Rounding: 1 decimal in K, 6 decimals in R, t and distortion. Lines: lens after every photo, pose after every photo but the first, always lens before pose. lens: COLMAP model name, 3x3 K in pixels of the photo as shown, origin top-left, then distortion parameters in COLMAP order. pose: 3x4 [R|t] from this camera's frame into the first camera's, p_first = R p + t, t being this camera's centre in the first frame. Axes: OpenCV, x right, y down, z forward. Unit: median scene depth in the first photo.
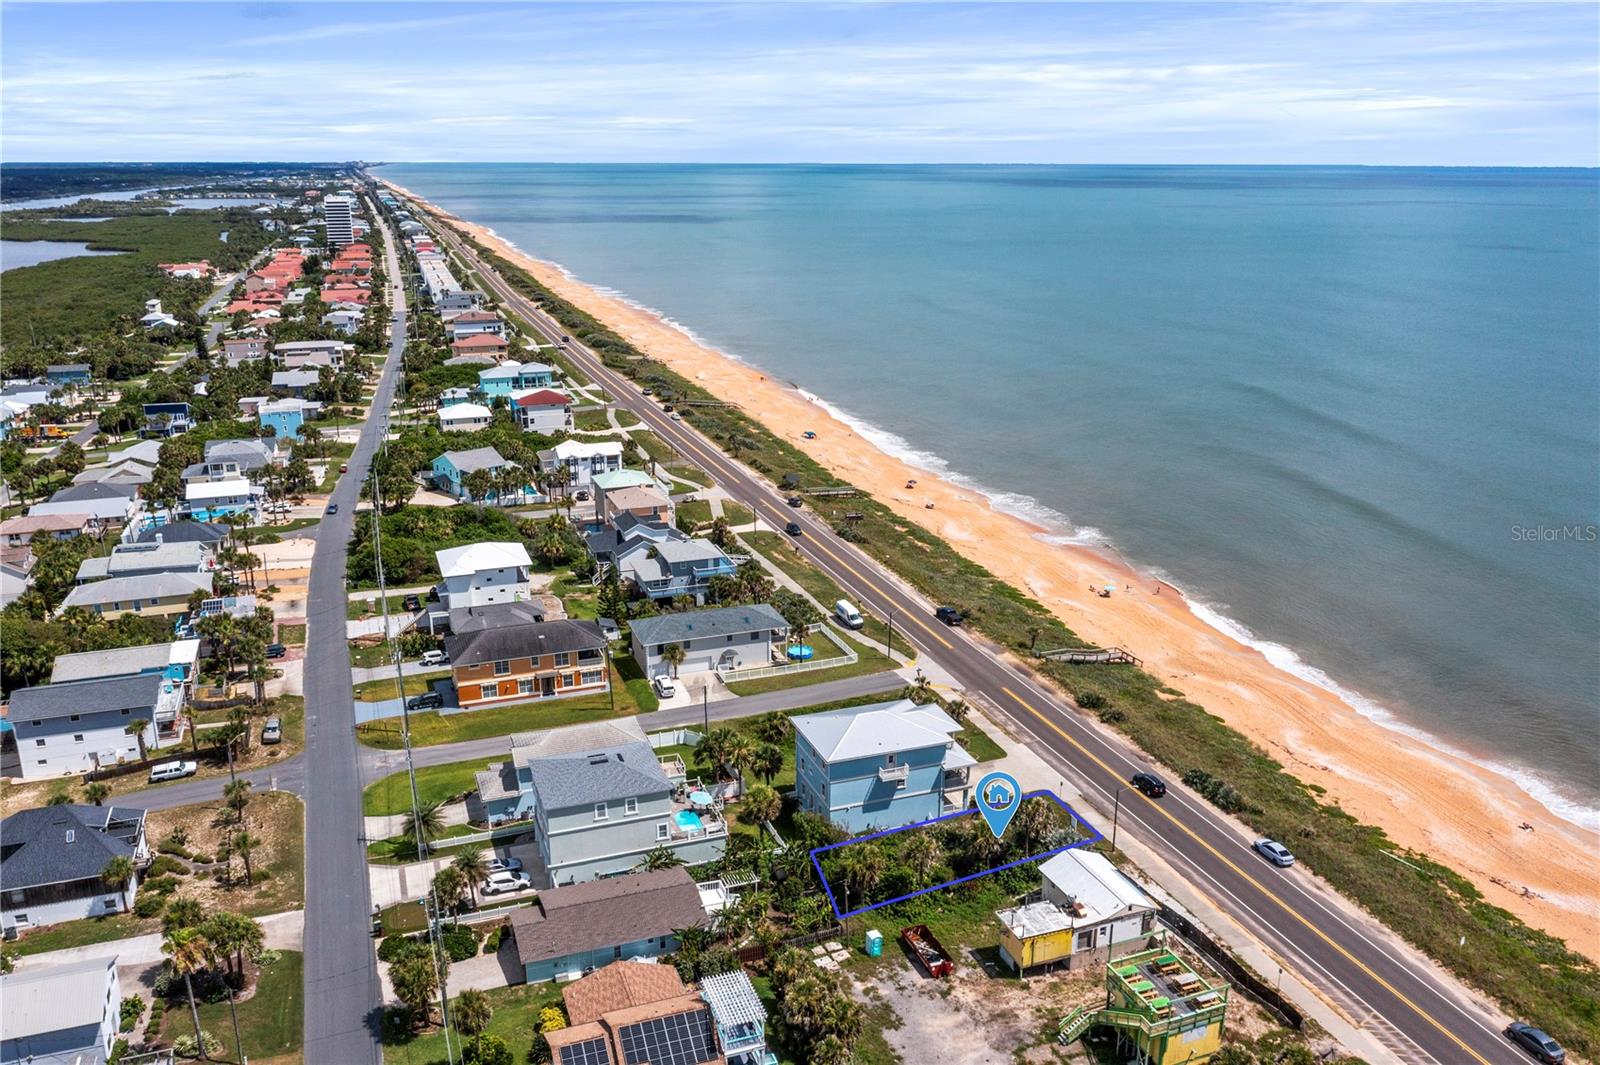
lens RADIAL K [[1267.3, 0, 803.6], [0, 1267.3, 533.7], [0, 0, 1]] dist [-0.008170, -0.006641]
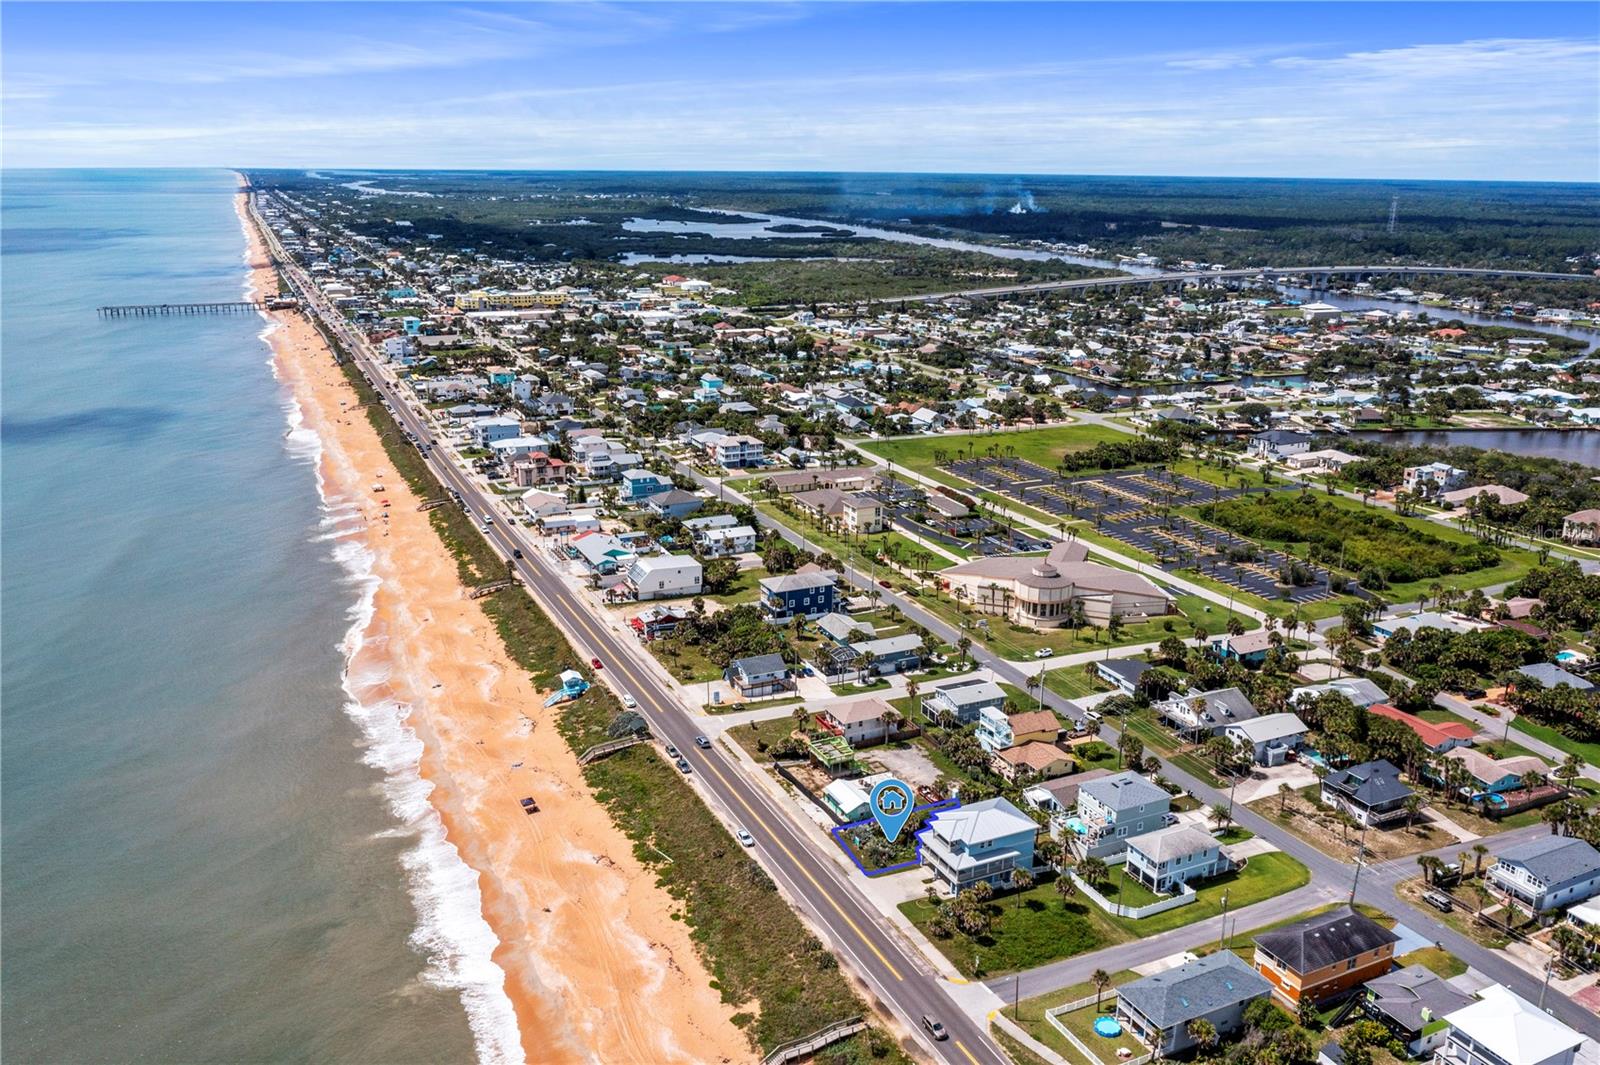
lens RADIAL K [[1267.3, 0, 797.5], [0, 1267.3, 531.8], [0, 0, 1]] dist [-0.008170, -0.006641]
pose [[-0.995921, 0.022356, -0.087414, 0.404785], [-0.029256, 0.836461, 0.547245, -0.976434], [0.085353, 0.547570, -0.832395, 2.043172]]
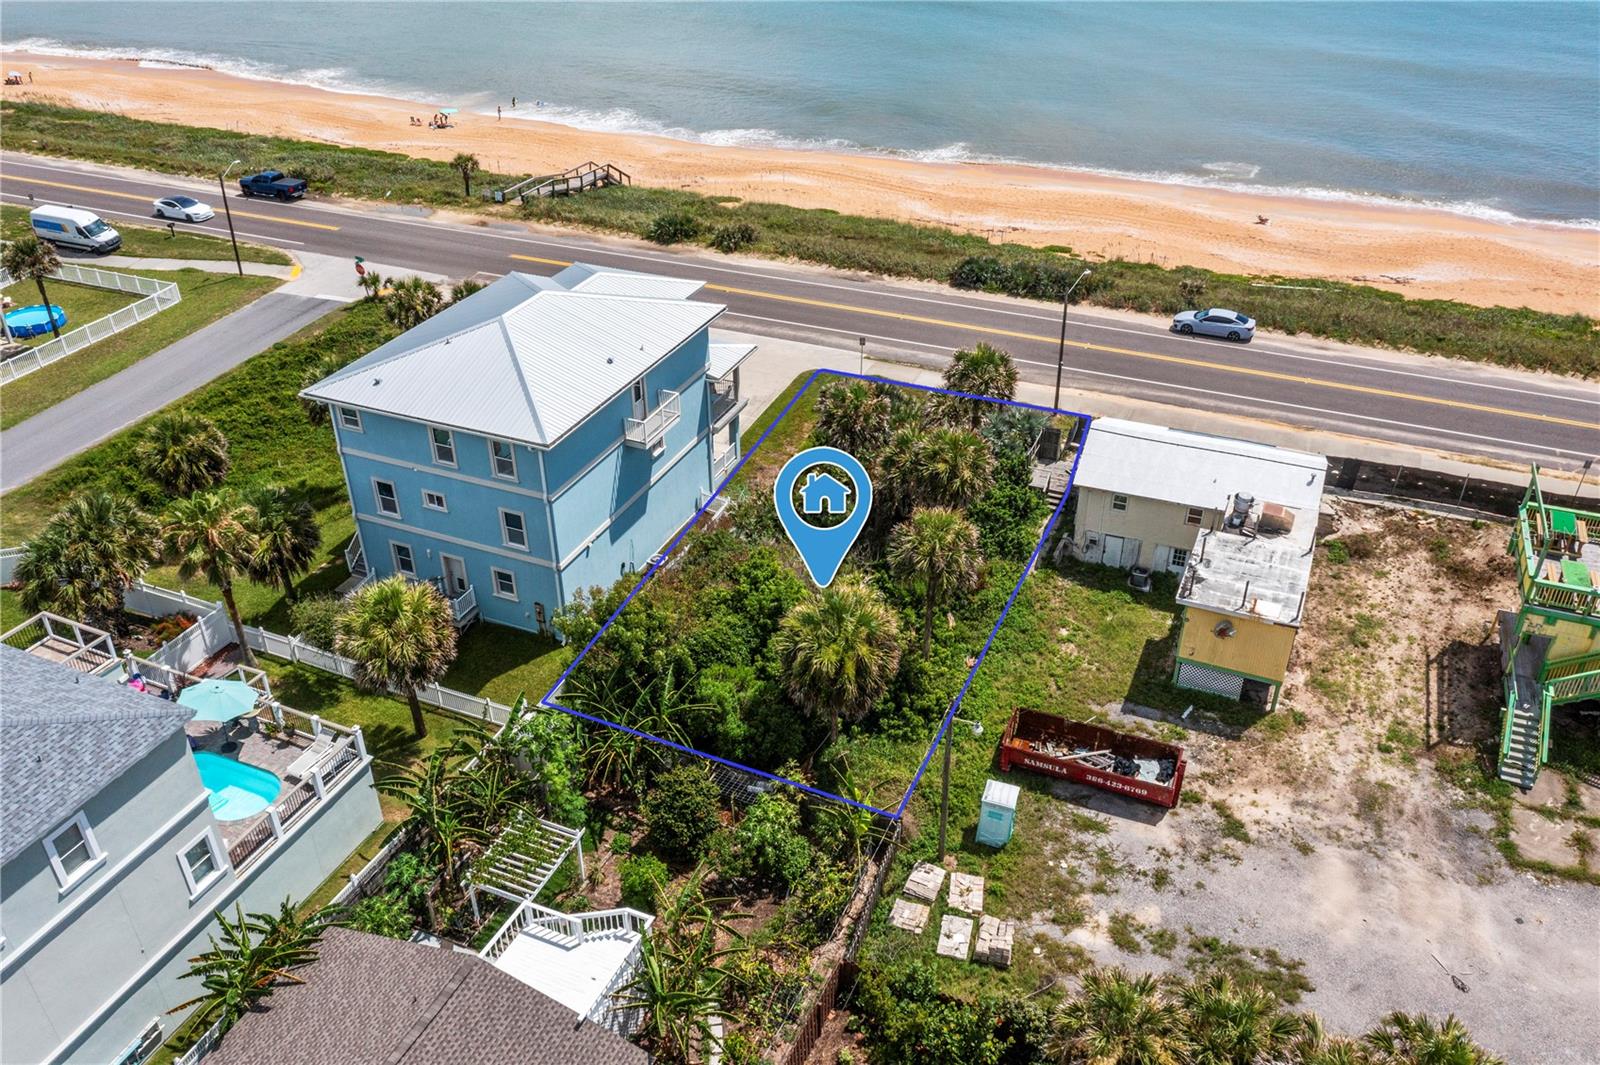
lens RADIAL K [[1267.3, 0, 797.4], [0, 1267.3, 522.6], [0, 0, 1]] dist [-0.008170, -0.006641]
pose [[0.690687, -0.383797, 0.612904, -0.147463], [0.214839, 0.918179, 0.332854, 0.089029], [-0.690504, -0.098222, 0.716629, 0.640639]]
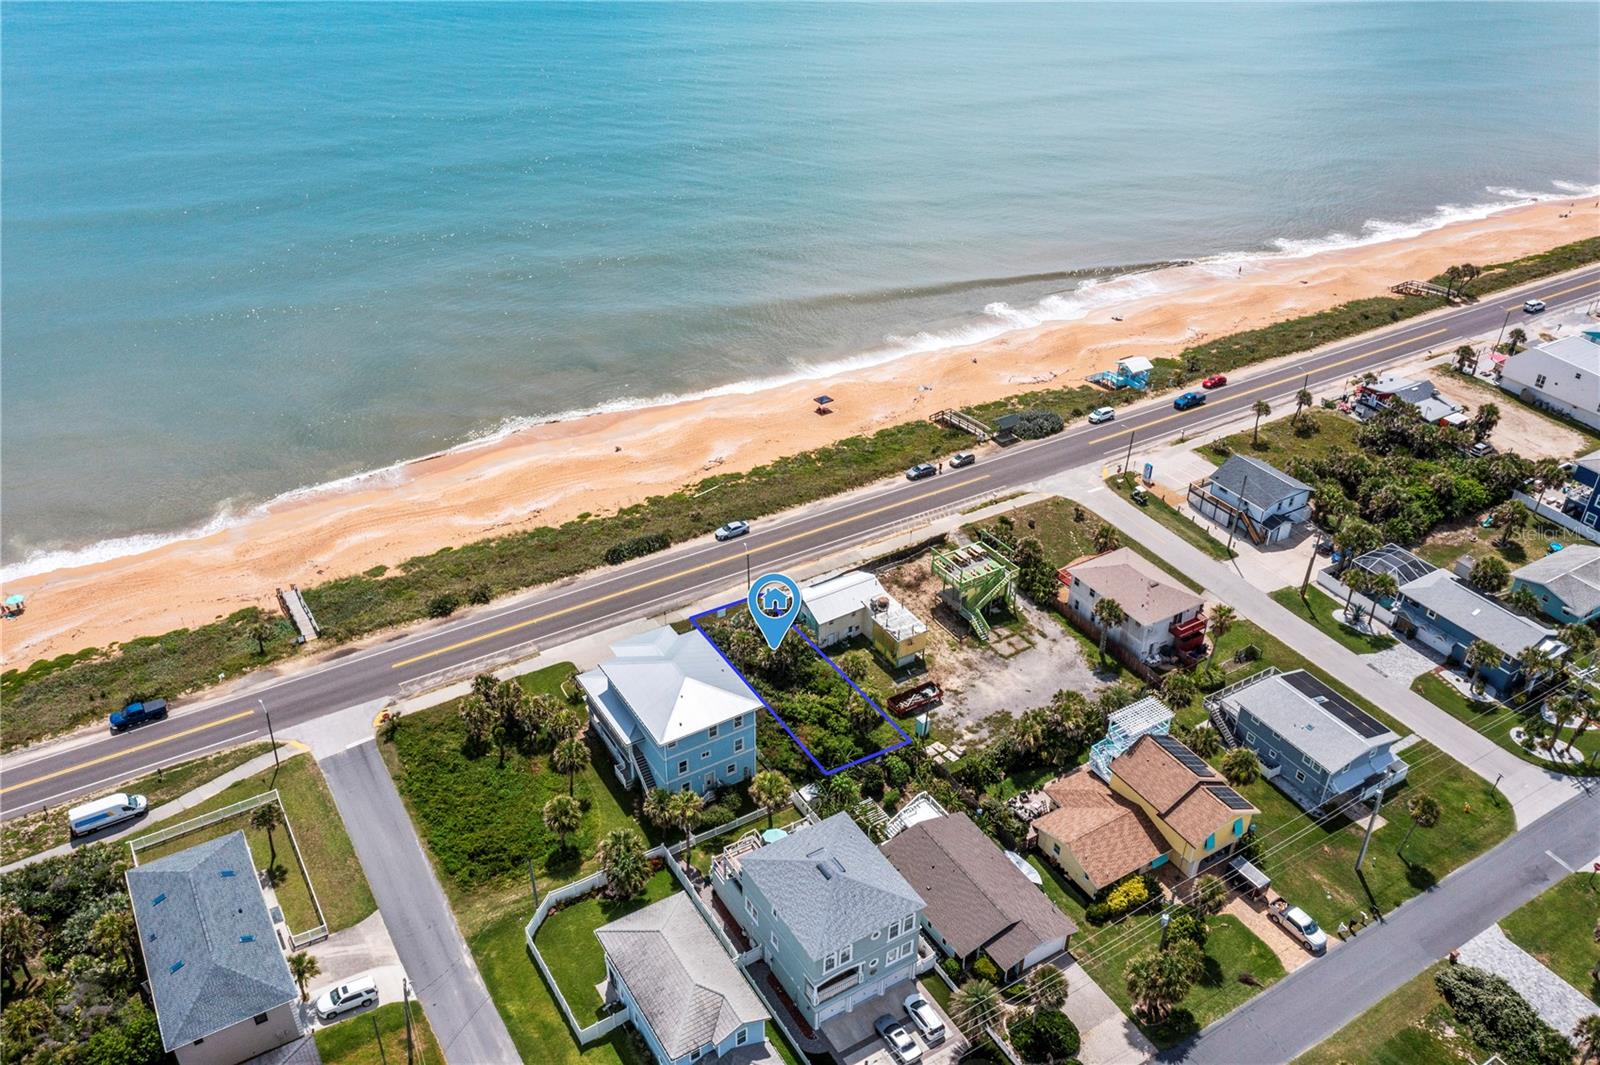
lens RADIAL K [[1267.3, 0, 801.6], [0, 1267.3, 540.4], [0, 0, 1]] dist [-0.008170, -0.006641]
pose [[-0.195532, -0.527846, 0.826527, -0.659994], [0.275092, 0.779437, 0.562852, -0.413644], [-0.941324, 0.337426, -0.007199, 0.864193]]
